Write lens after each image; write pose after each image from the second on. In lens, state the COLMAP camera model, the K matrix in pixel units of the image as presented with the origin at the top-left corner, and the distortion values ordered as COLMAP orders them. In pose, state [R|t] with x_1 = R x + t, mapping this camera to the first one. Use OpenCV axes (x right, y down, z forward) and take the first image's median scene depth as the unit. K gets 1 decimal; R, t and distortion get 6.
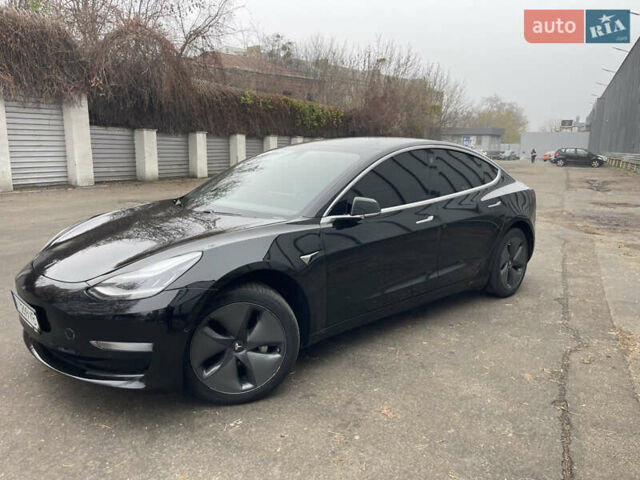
lens RADIAL K [[481.9, 0, 320.0], [0, 481.9, 240.0], [0, 0, 1]] dist [0.032760, -0.002549]
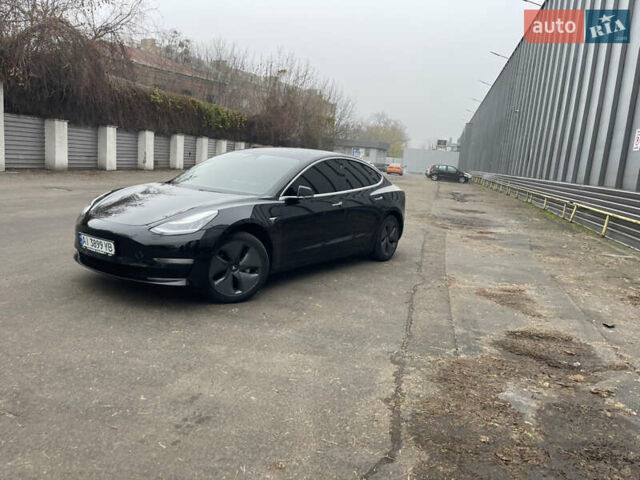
lens RADIAL K [[476.5, 0, 320.0], [0, 476.5, 240.0], [0, 0, 1]] dist [0.080177, -0.107787]
pose [[0.974696, 0.027742, 0.221806, -0.039494], [-0.026058, 0.999605, -0.010512, 0.020722], [-0.222010, 0.004466, 0.975034, -0.111775]]
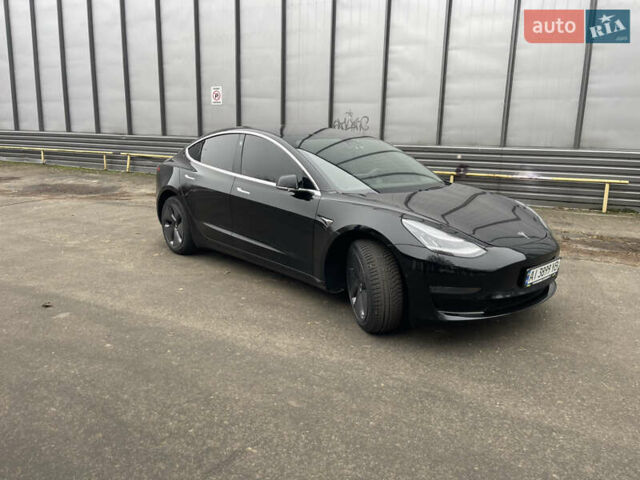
lens RADIAL K [[476.5, 0, 320.0], [0, 476.5, 240.0], [0, 0, 1]] dist [0.080177, -0.107787]
pose [[0.016287, -0.230692, 0.972890, -0.295878], [0.166146, 0.960116, 0.224882, -0.051350], [-0.985967, 0.157979, 0.053966, 0.242432]]
